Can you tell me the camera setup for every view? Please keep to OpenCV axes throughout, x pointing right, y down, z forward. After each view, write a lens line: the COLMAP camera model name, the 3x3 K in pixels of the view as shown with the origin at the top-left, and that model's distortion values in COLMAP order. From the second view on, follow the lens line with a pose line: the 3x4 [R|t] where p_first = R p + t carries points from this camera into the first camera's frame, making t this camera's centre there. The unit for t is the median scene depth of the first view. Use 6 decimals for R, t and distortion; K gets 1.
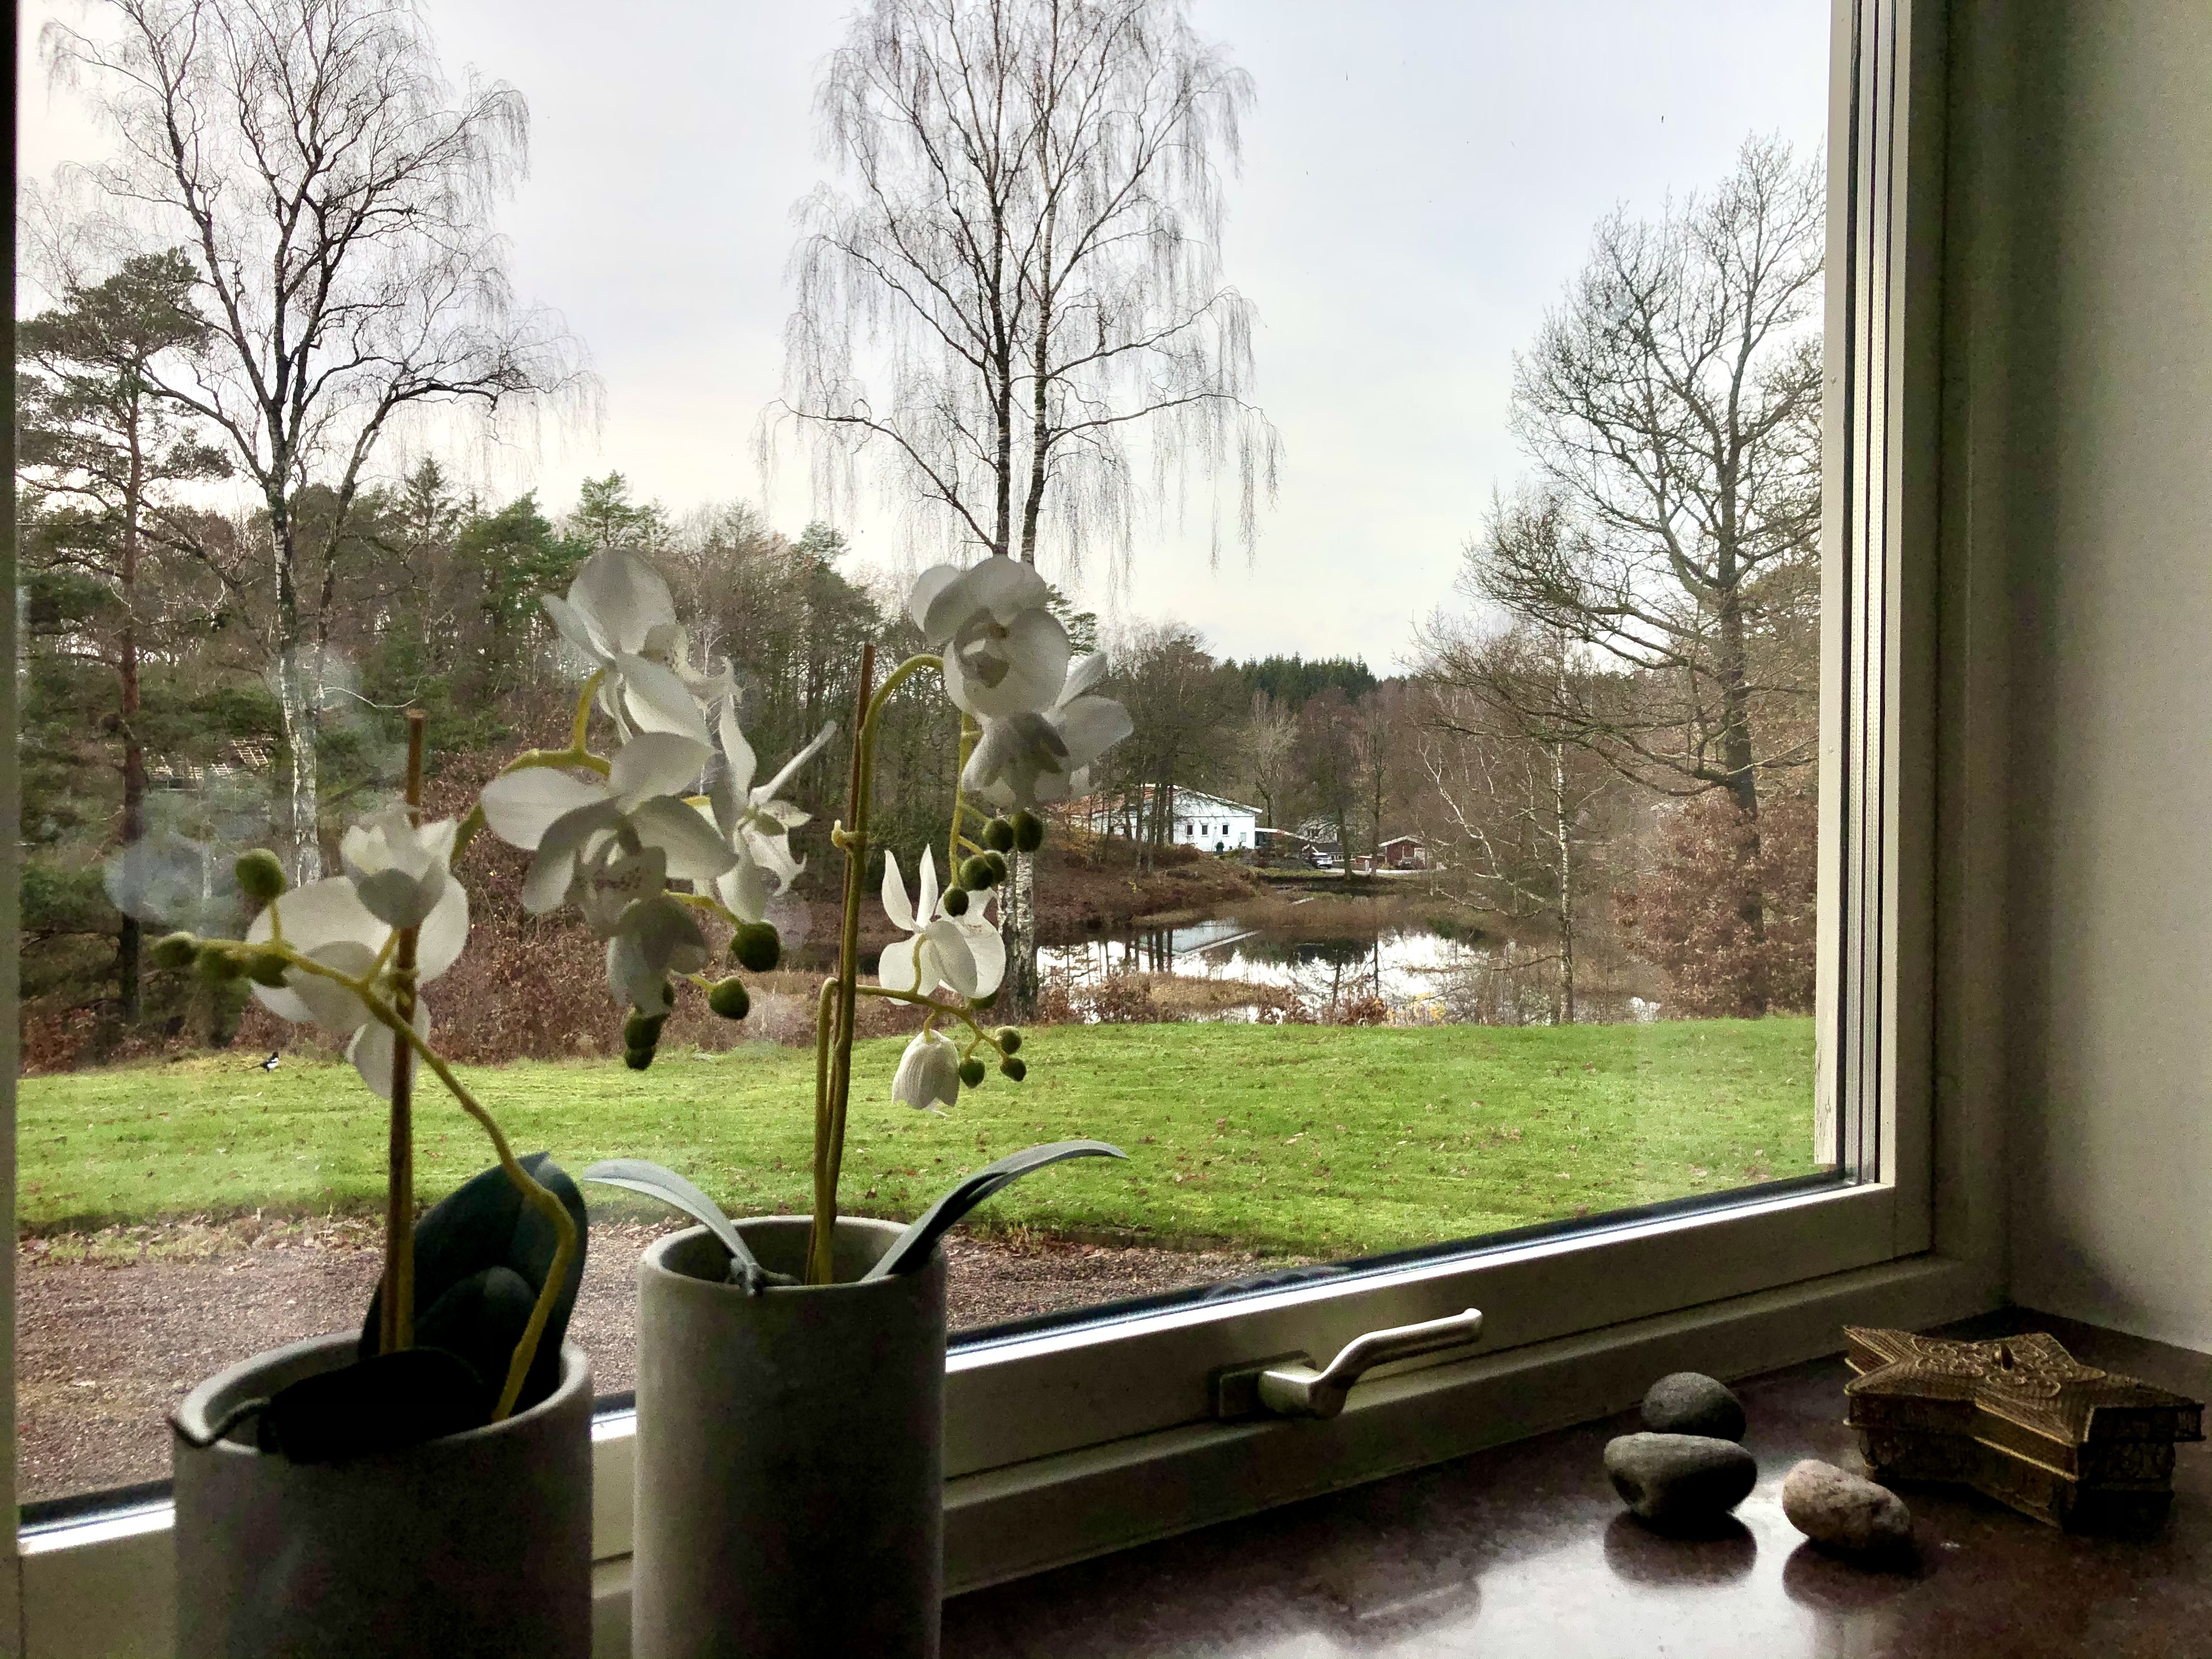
lens RADIAL K [[1783.1, 0, 1100.2], [0, 1783.1, 821.7], [0, 0, 1]] dist [0.010239, 0.002084]
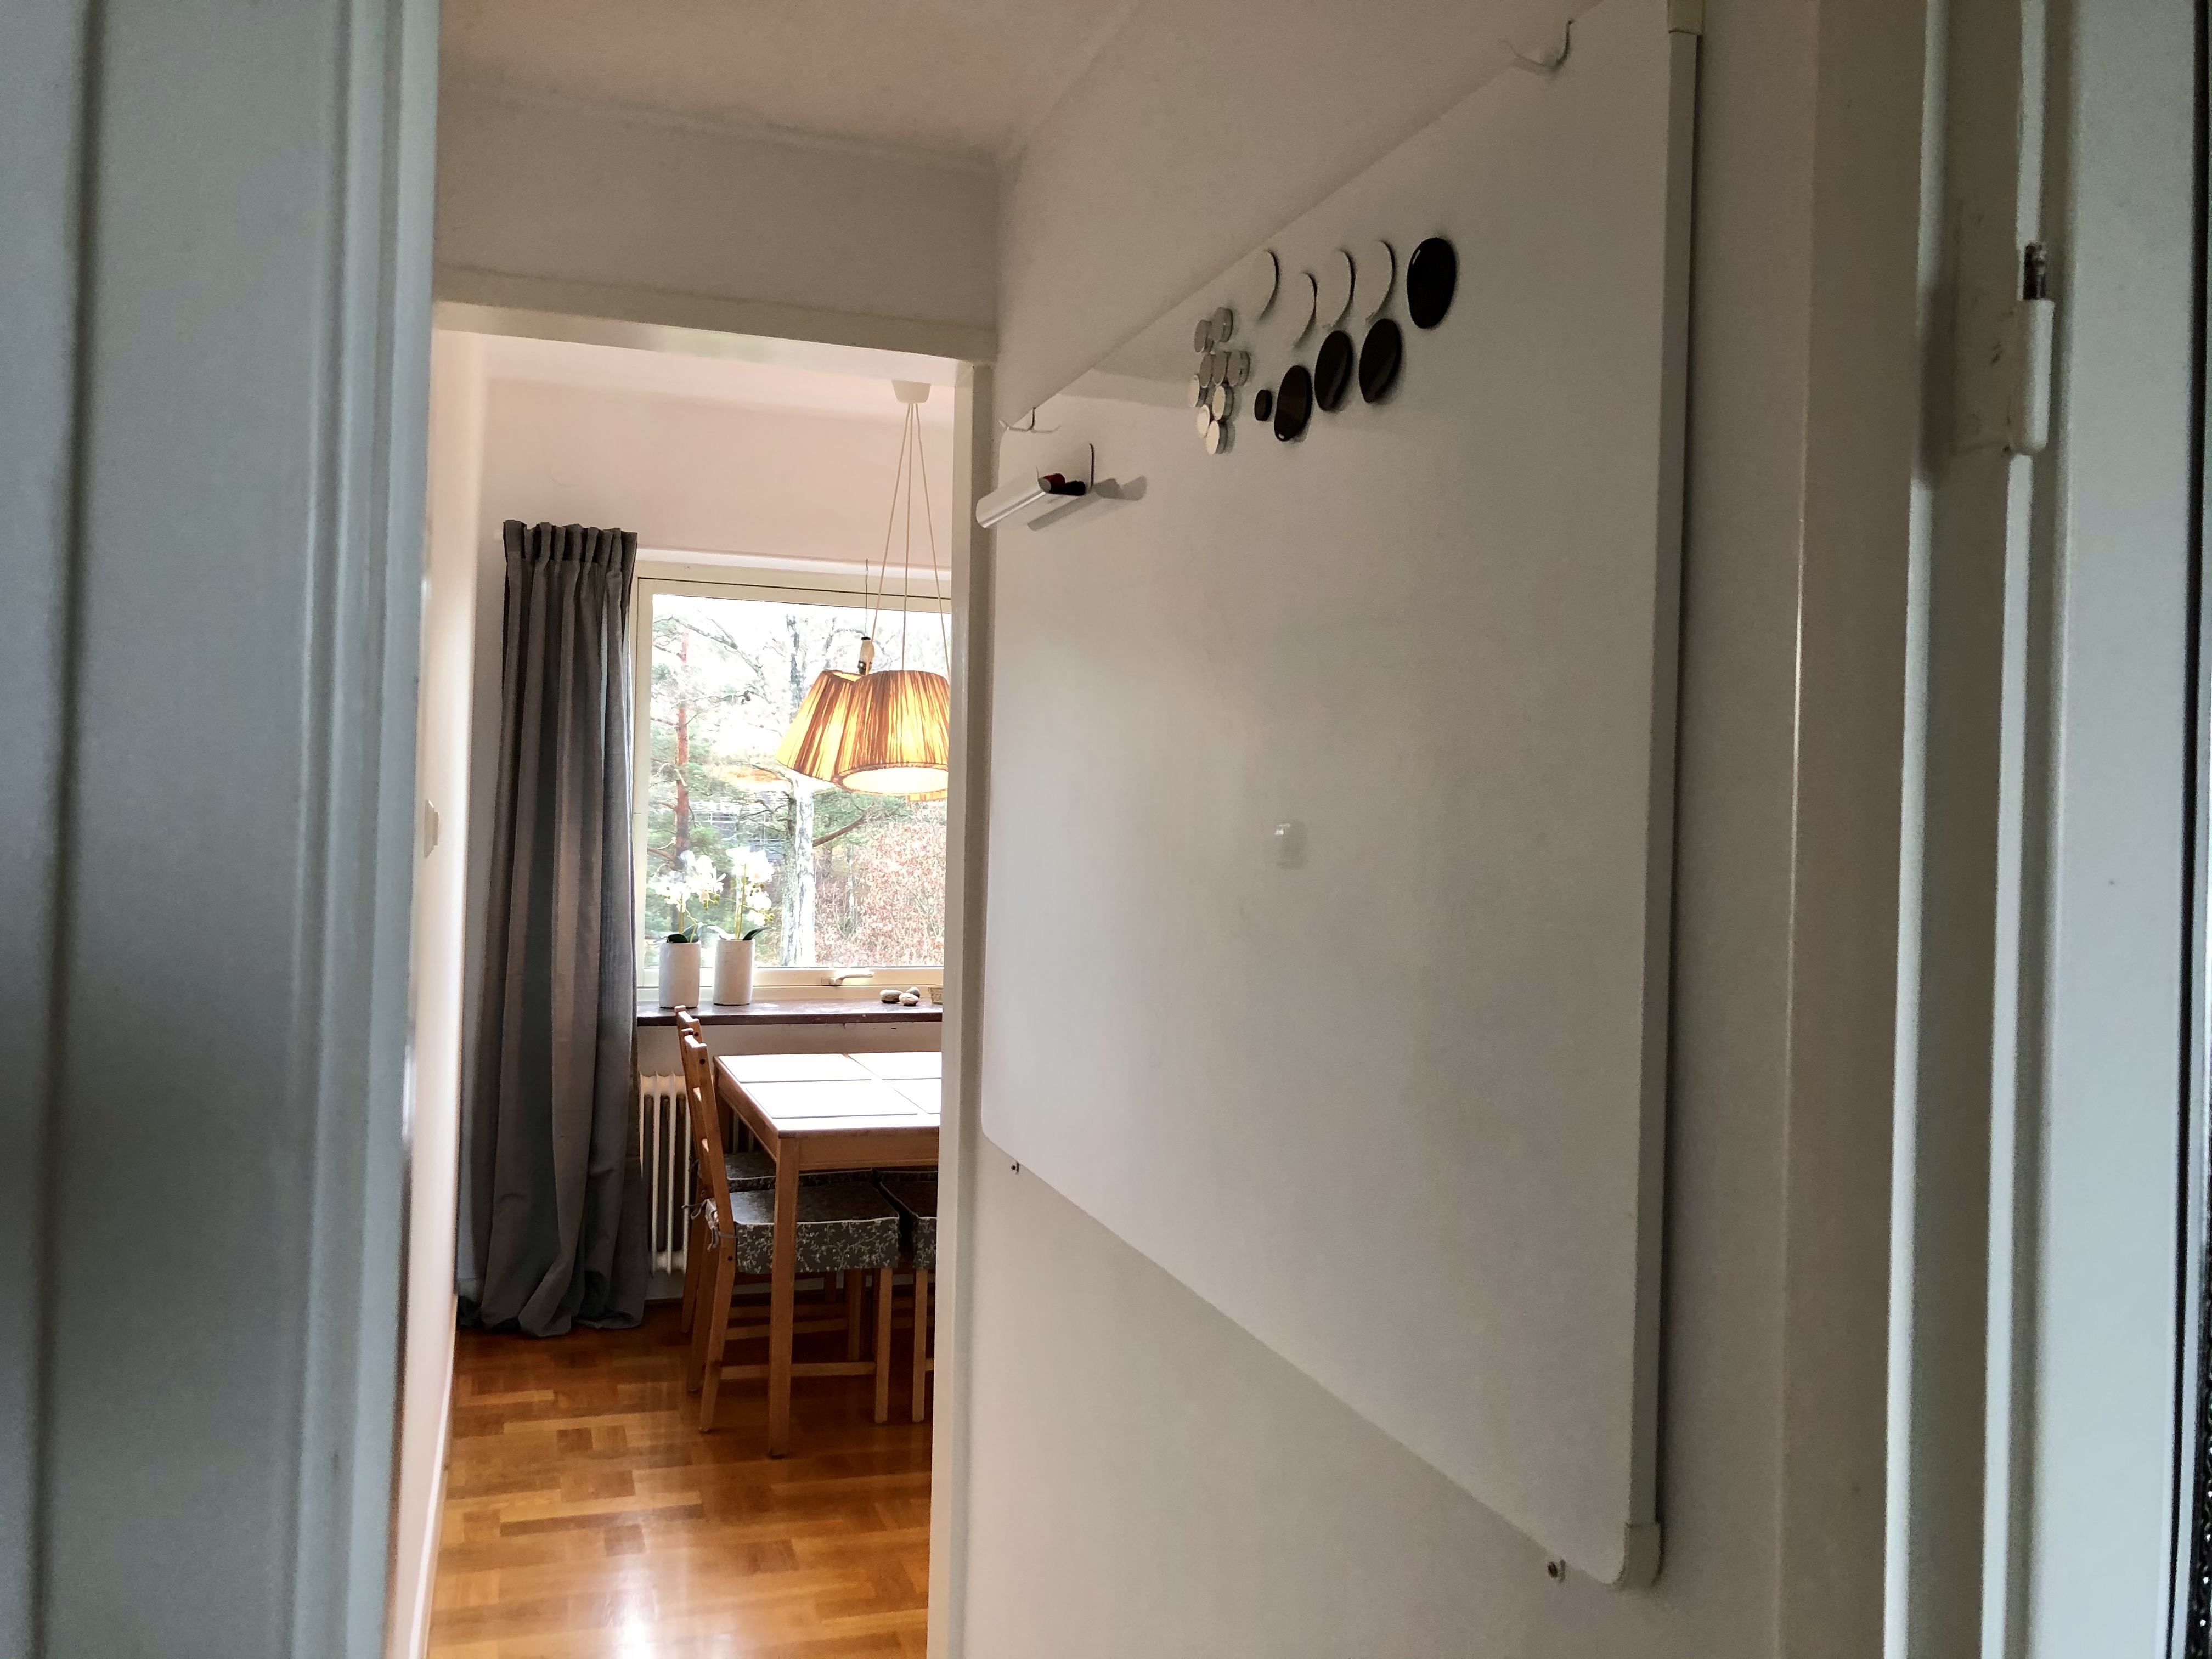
lens RADIAL K [[1783.1, 0, 1116.9], [0, 1783.1, 815.6], [0, 0, 1]] dist [0.010239, 0.002084]
pose [[0.966571, 0.016079, -0.255896, 0.091151], [-0.022666, 0.999483, -0.022811, -0.004230], [0.255397, 0.027848, 0.966435, -0.162223]]
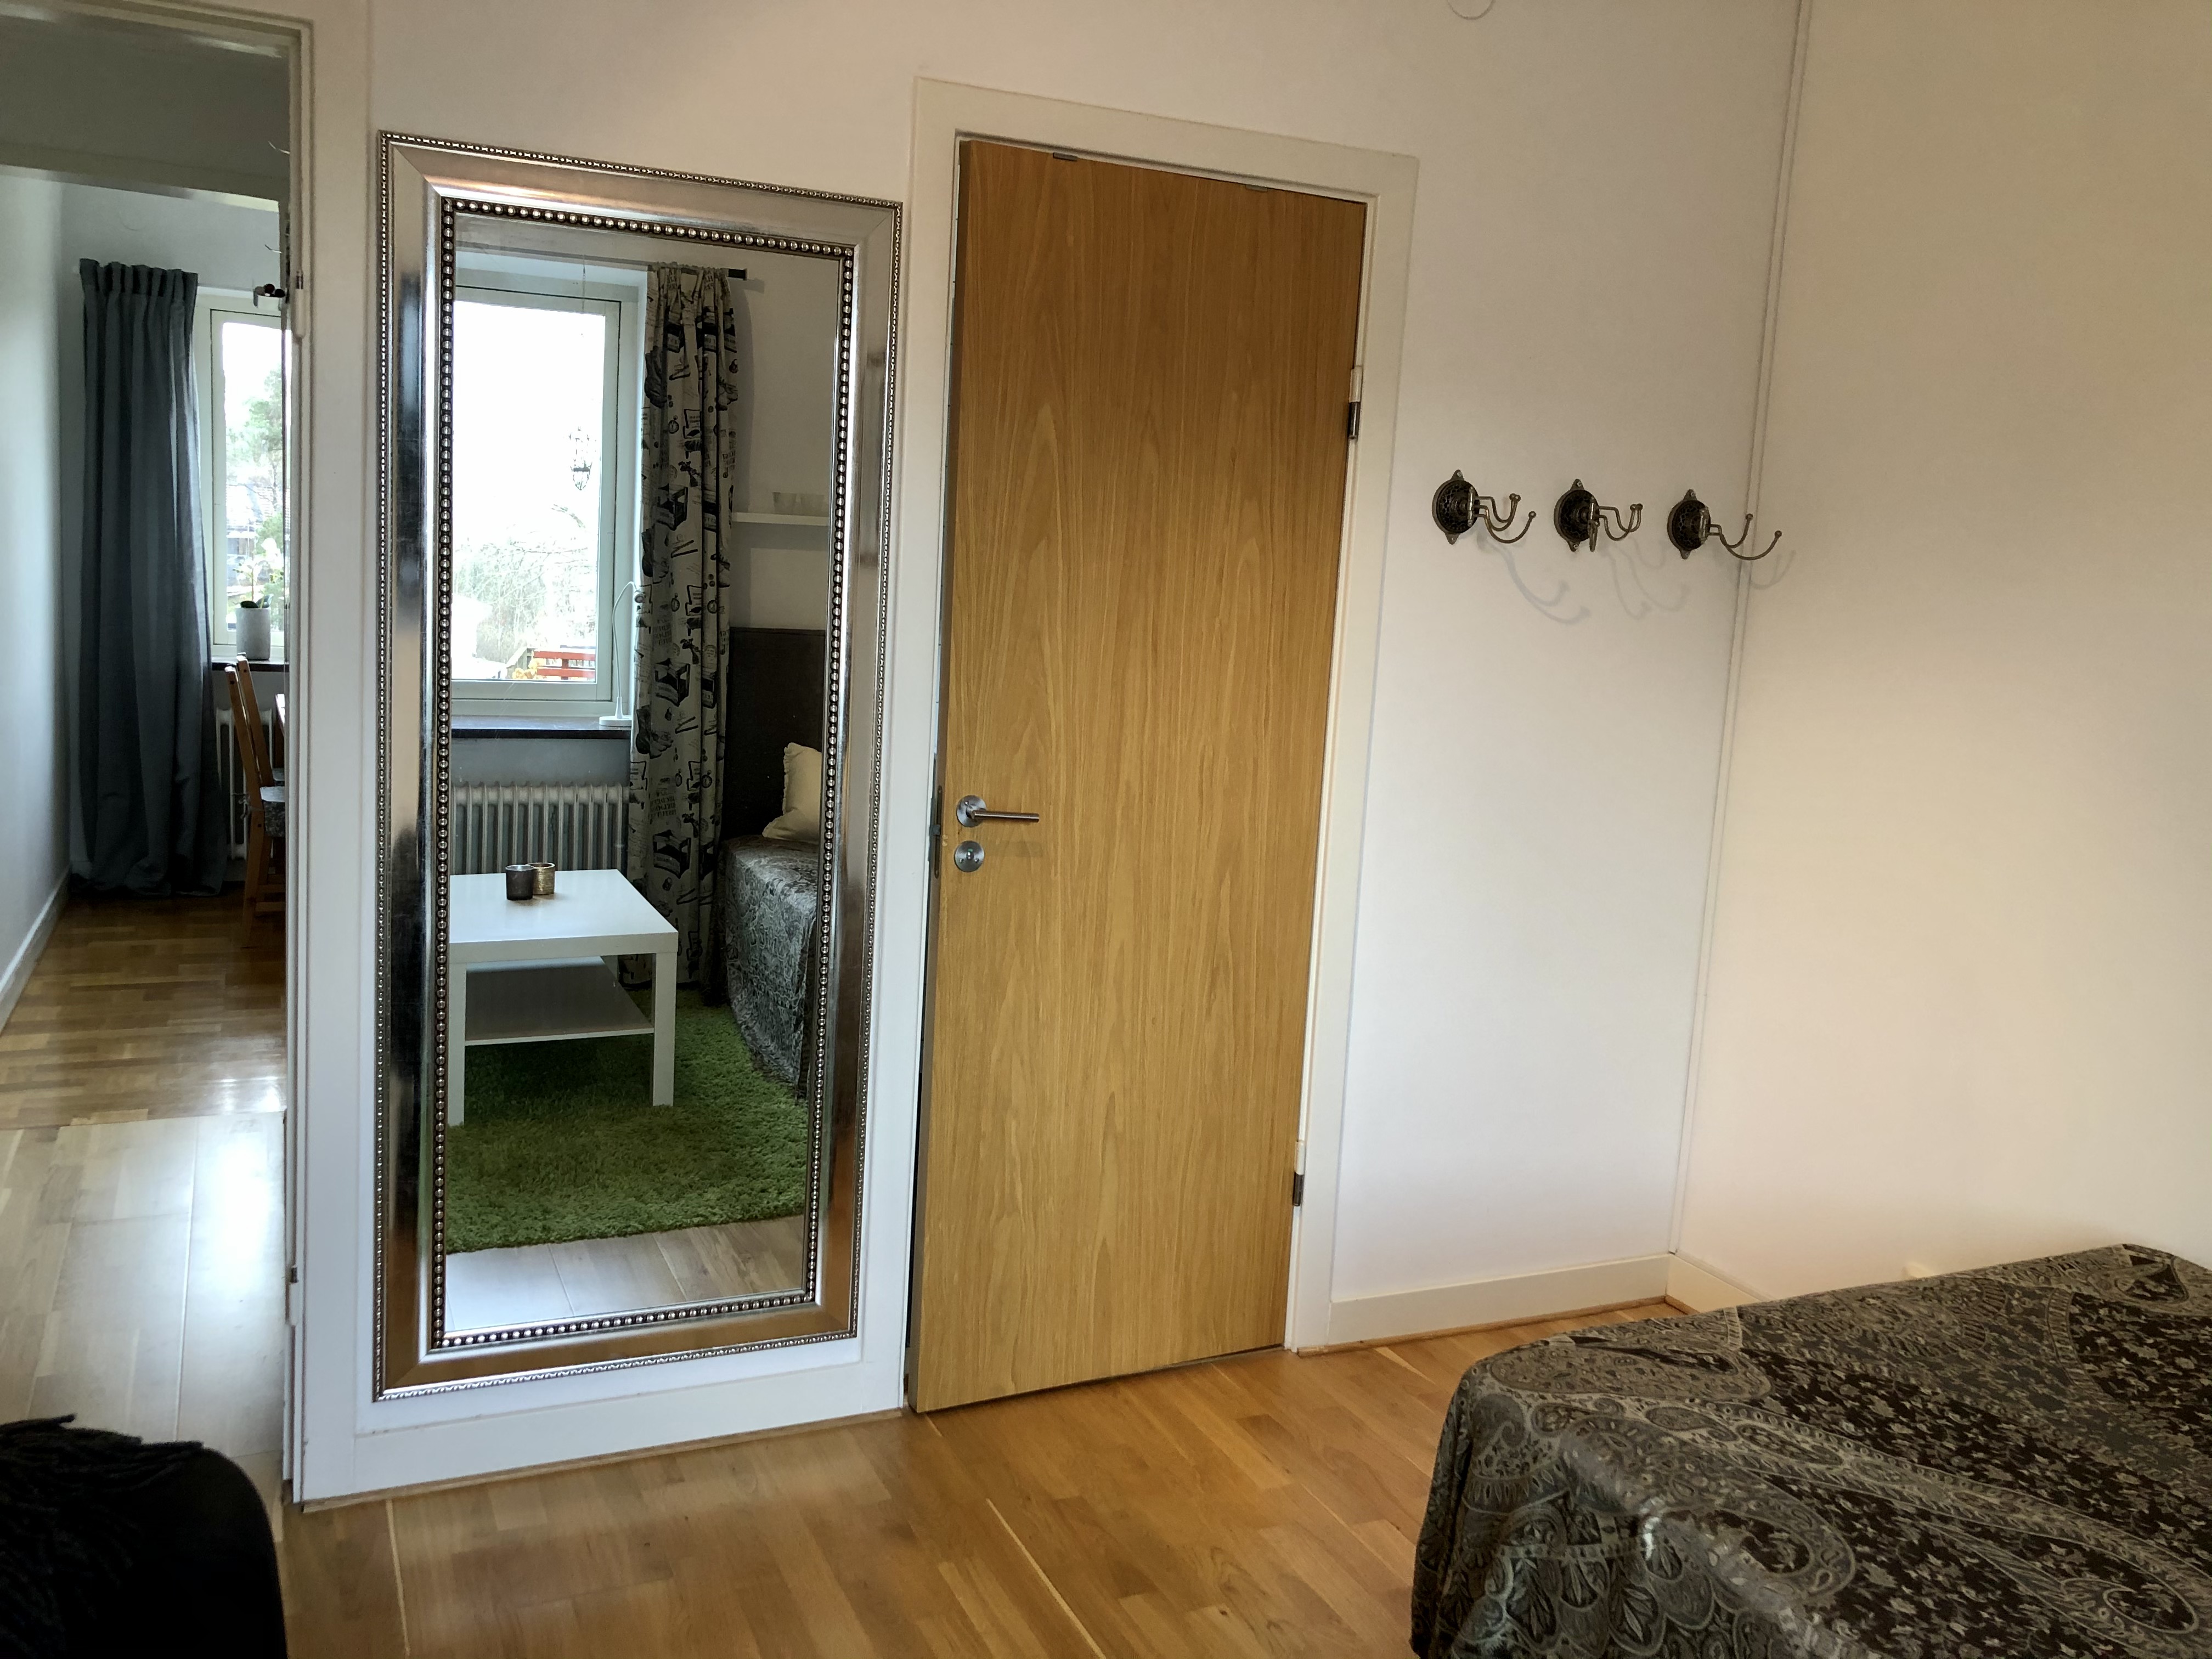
lens RADIAL K [[1783.1, 0, 1079.8], [0, 1783.1, 827.8], [0, 0, 1]] dist [0.010239, 0.002084]
pose [[0.994518, 0.068420, -0.079076, 0.133614], [-0.057790, 0.989871, 0.129672, -0.002330], [0.087147, -0.124392, 0.988399, -0.226800]]
